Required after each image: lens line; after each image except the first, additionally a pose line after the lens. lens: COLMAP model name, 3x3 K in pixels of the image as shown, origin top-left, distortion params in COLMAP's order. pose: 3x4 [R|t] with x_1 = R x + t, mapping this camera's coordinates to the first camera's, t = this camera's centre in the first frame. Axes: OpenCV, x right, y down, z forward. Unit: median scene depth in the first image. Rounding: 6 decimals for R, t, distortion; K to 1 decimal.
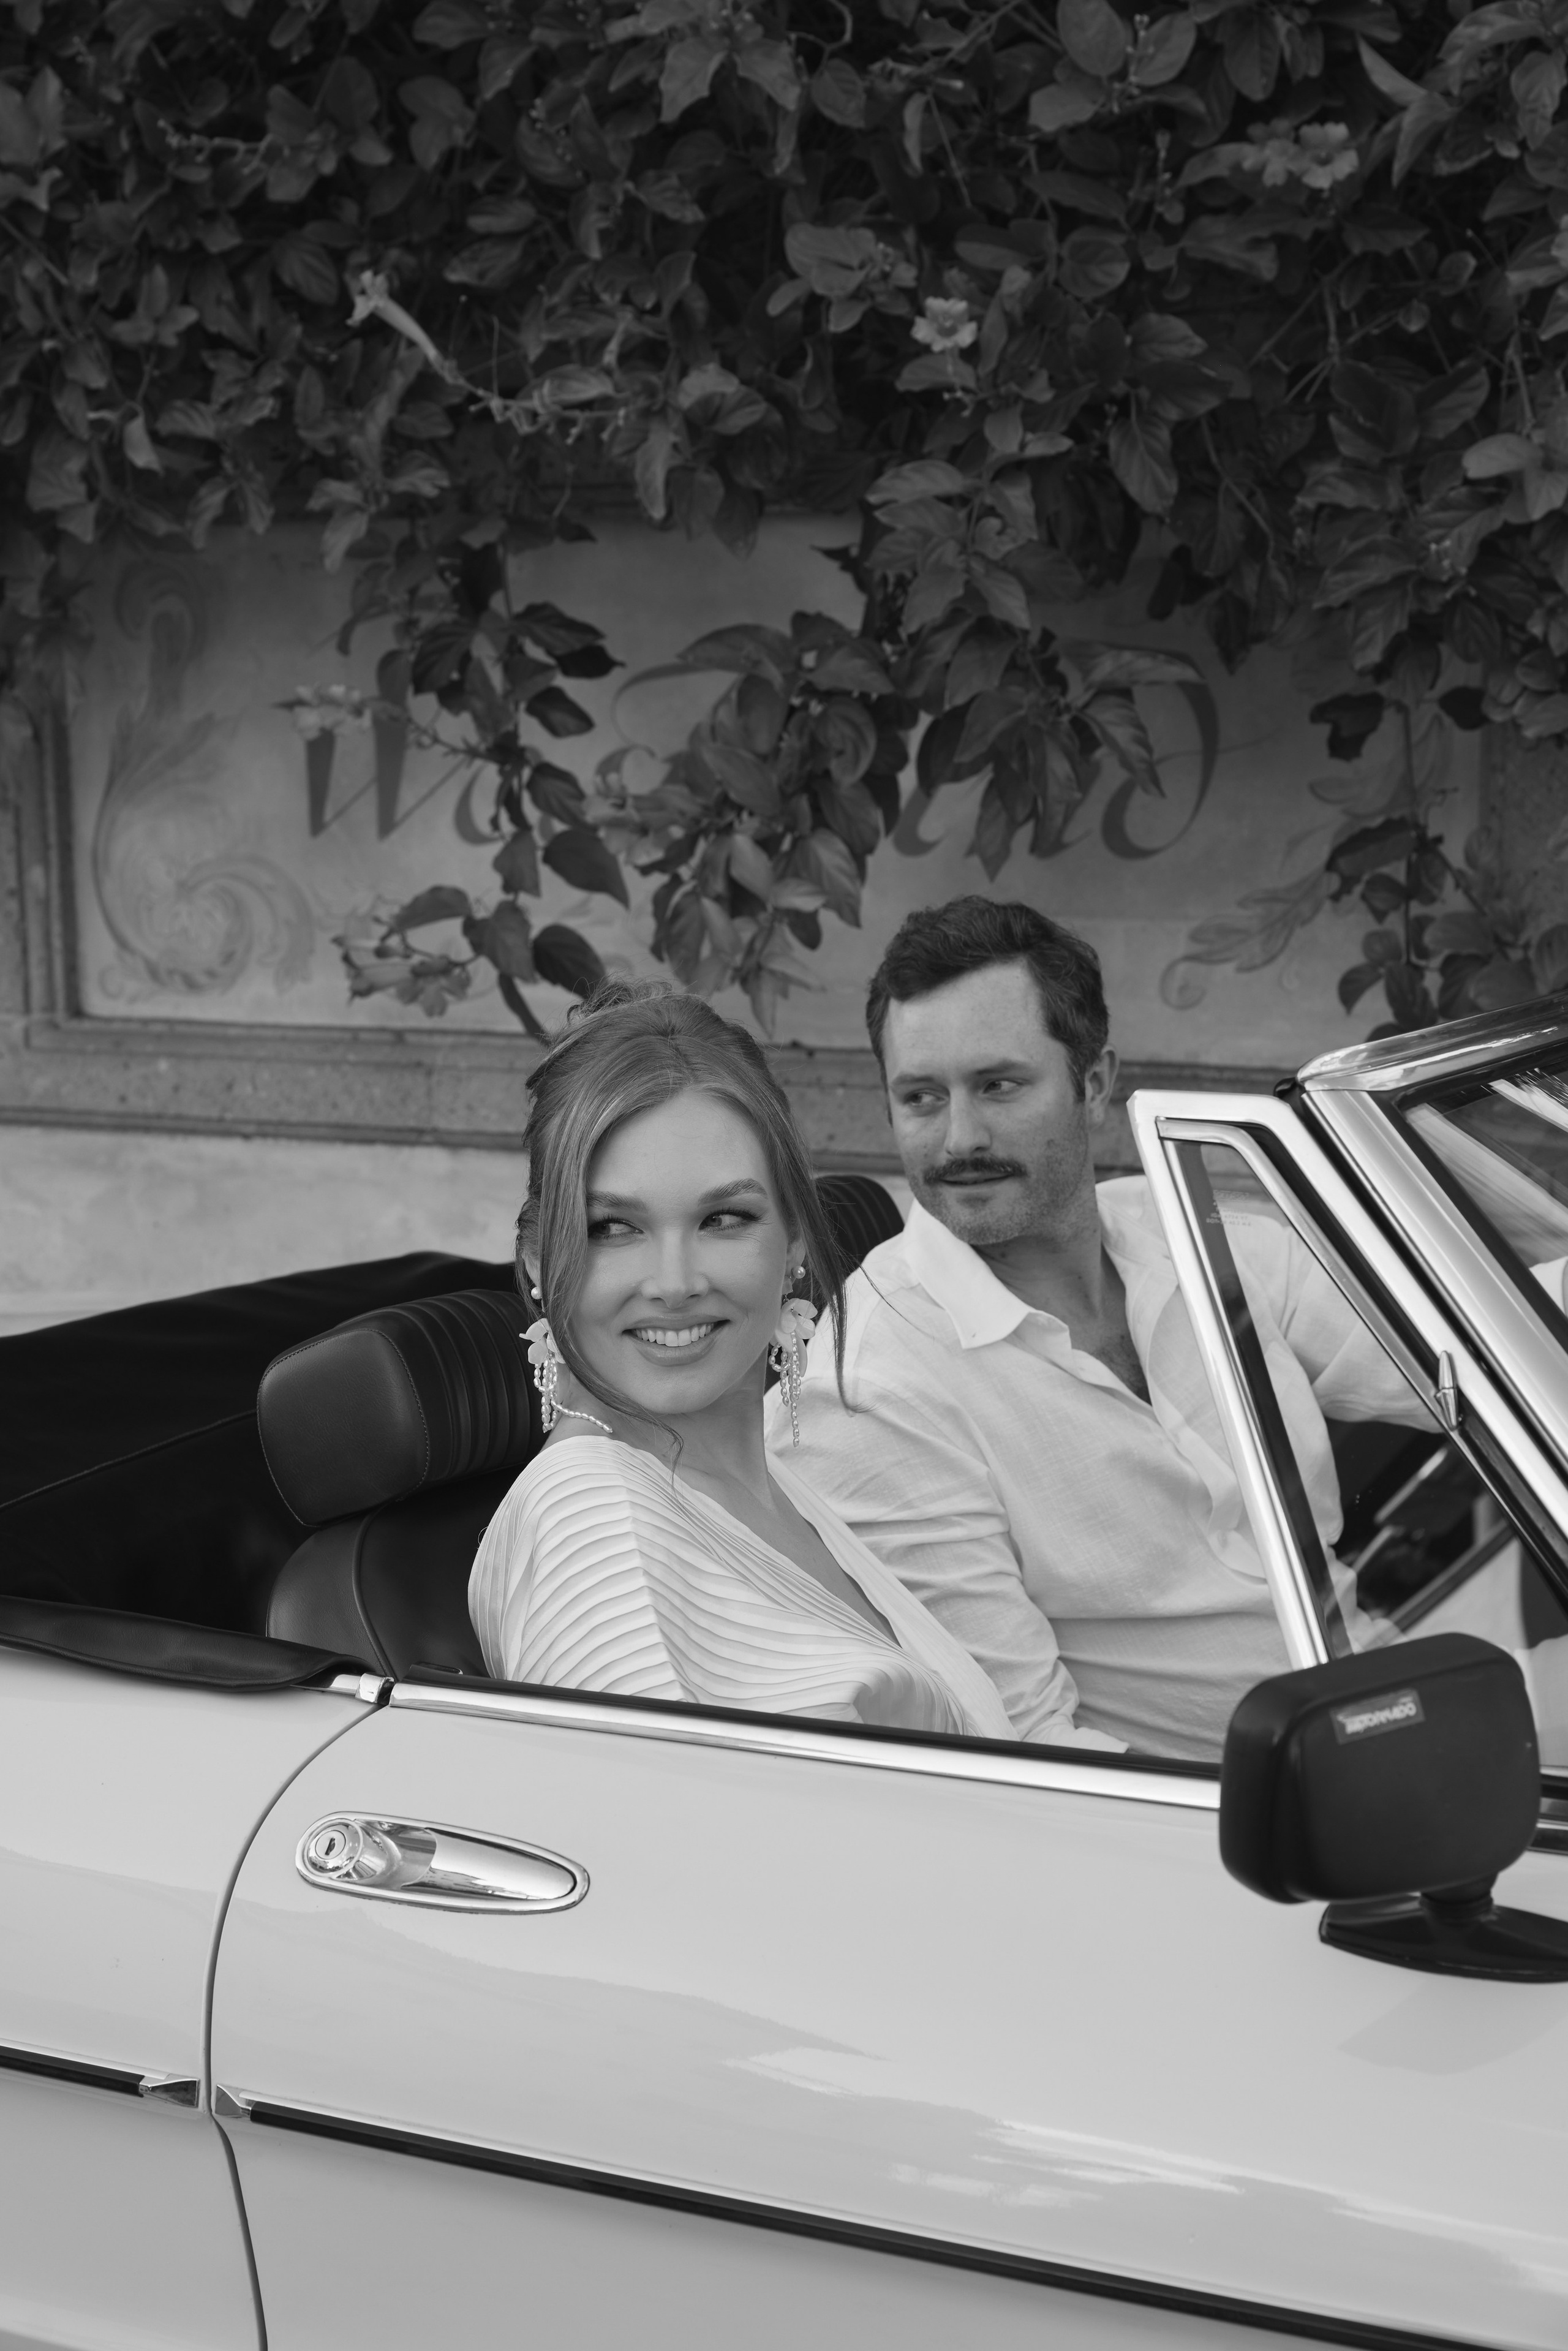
lens RADIAL K [[3443.3, 0, 781.2], [0, 3443.3, 1172.6], [0, 0, 1]] dist [-0.061190, 0.000000]
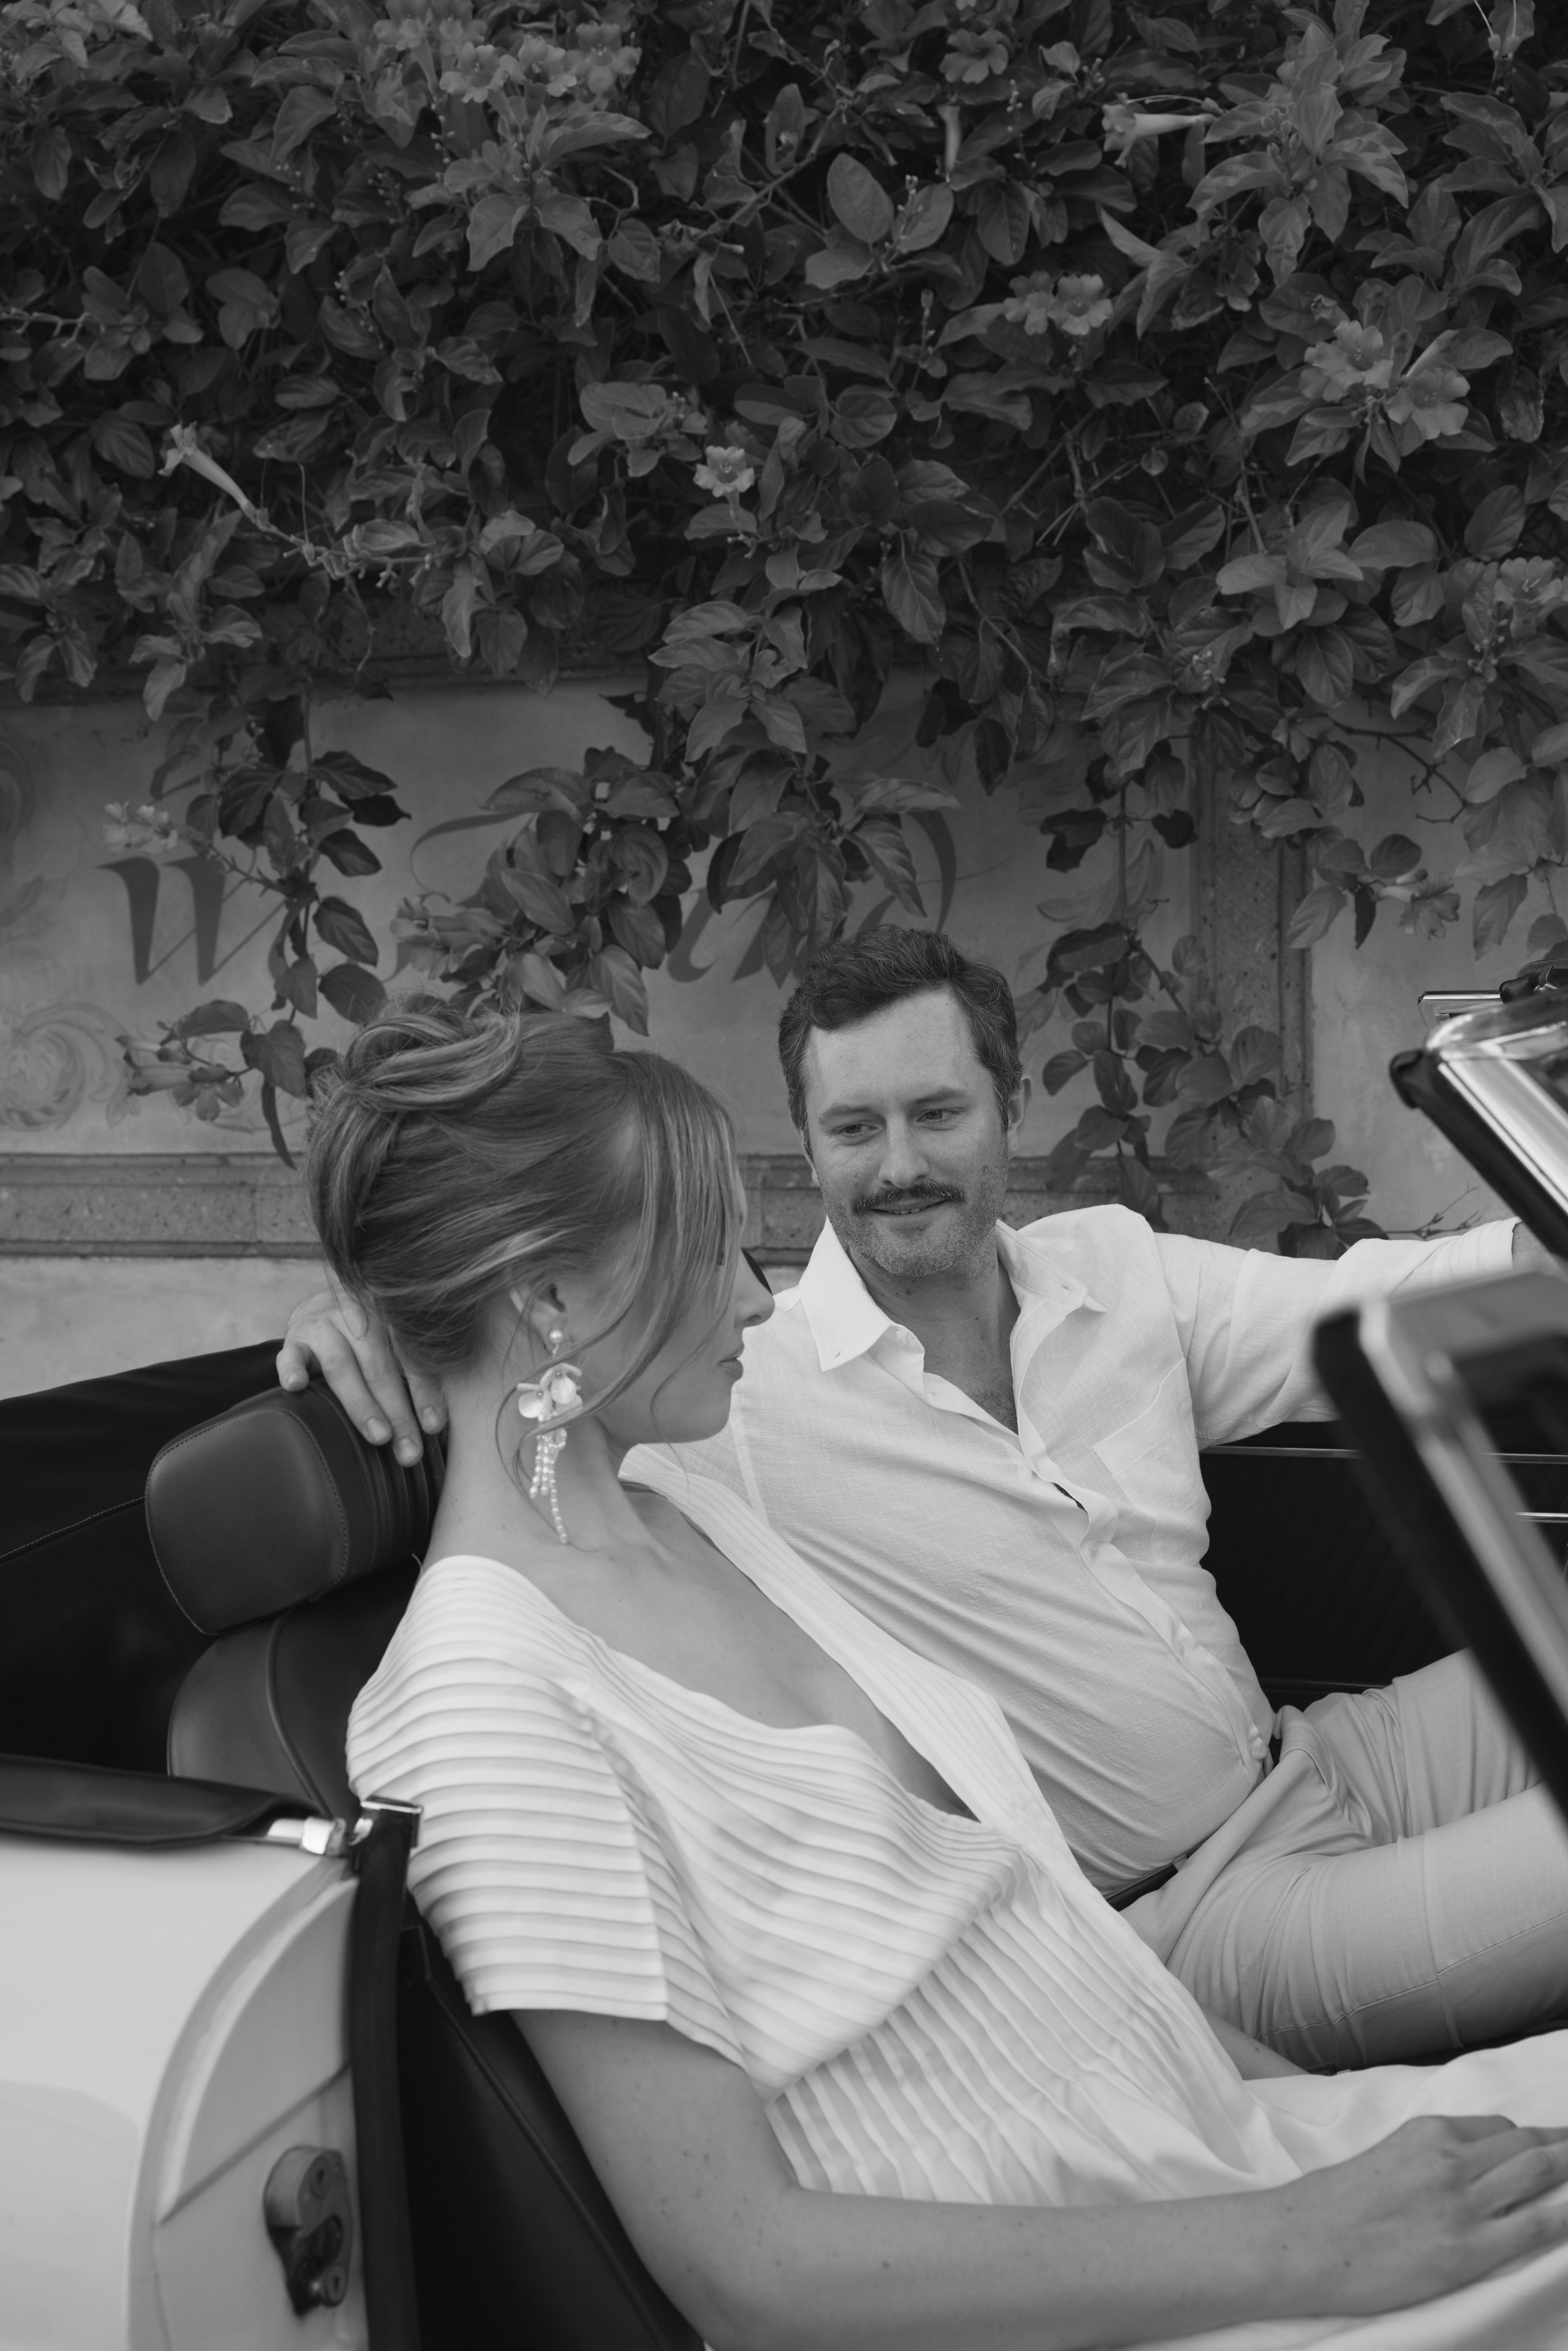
lens RADIAL K [[2537.7, 0, 803.2], [0, 2537.7, 1168.4], [0, 0, 1]] dist [-0.010604, 0.000000]
pose [[0.990542, -0.034813, 0.132716, -0.042557], [0.041486, 0.997993, -0.047850, 0.012742], [-0.130784, 0.052903, 0.989998, 0.202358]]
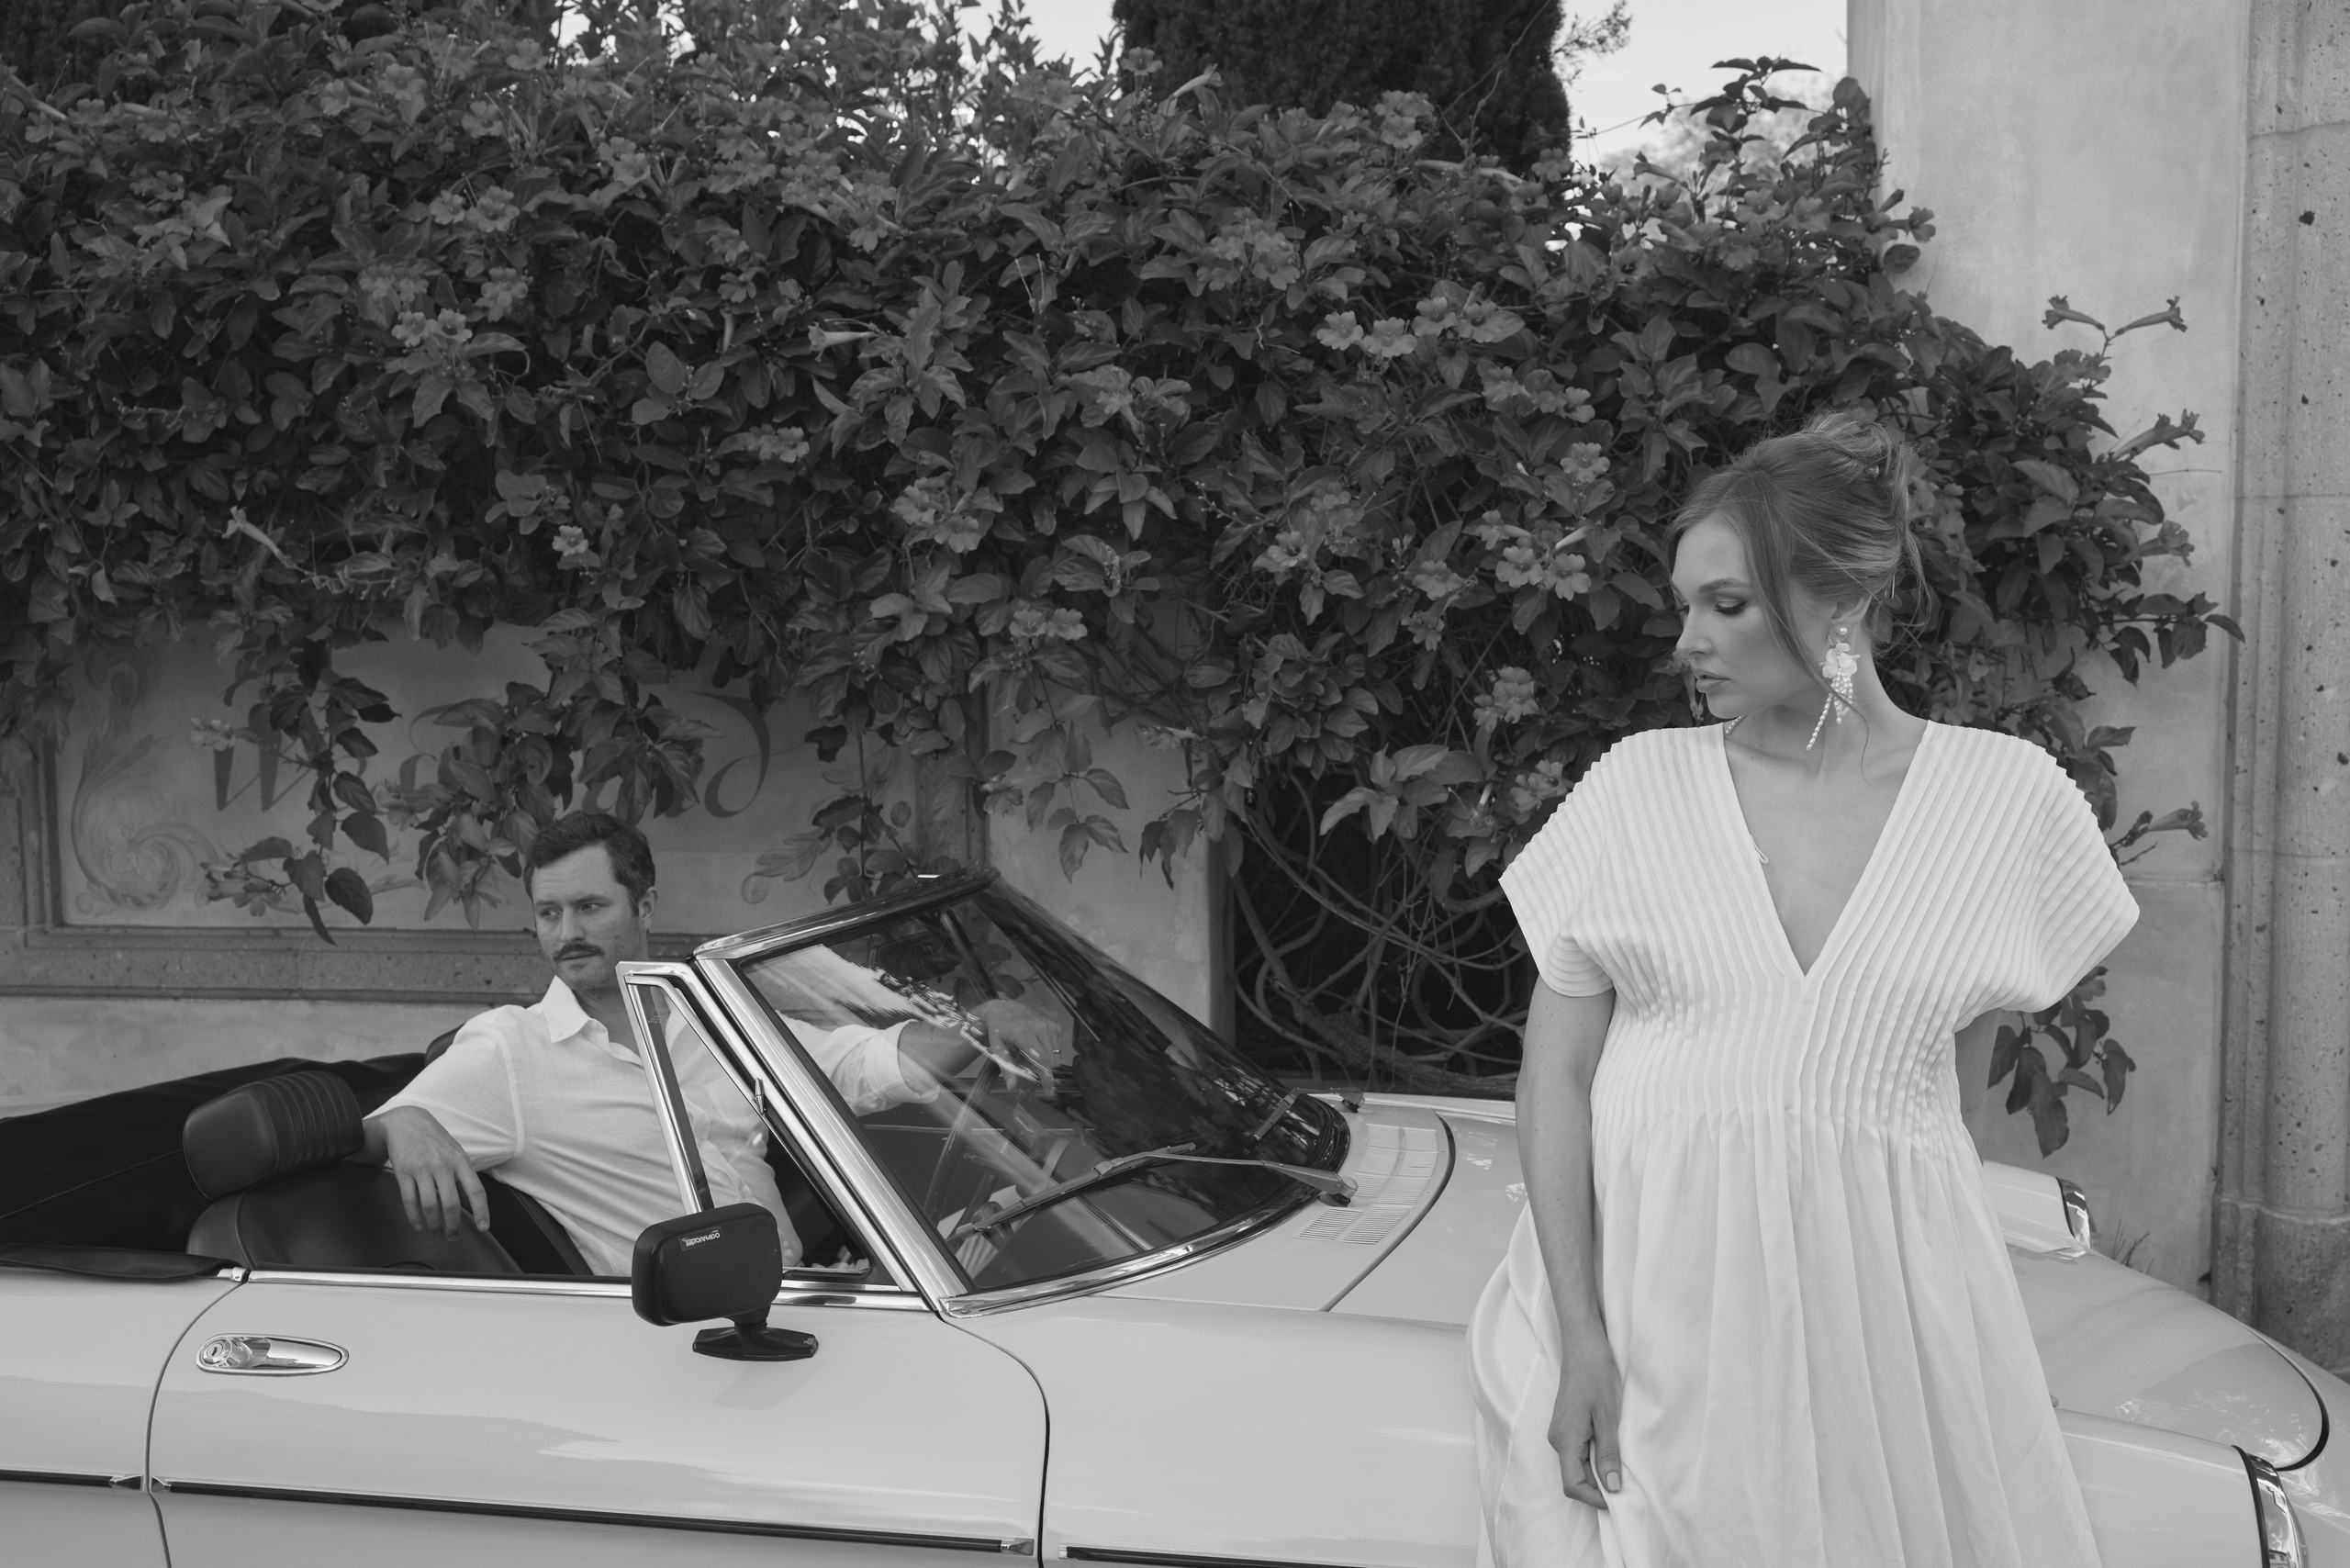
lens RADIAL K [[2563.1, 0, 1243.6], [0, 2563.1, 789.9], [0, 0, 1]] dist [0.009550, 0.000000]
pose [[0.971863, -0.018591, 0.234814, 0.061060], [0.038019, 0.996190, -0.078484, 0.007176], [-0.232460, 0.085203, 0.968867, -0.353745]]
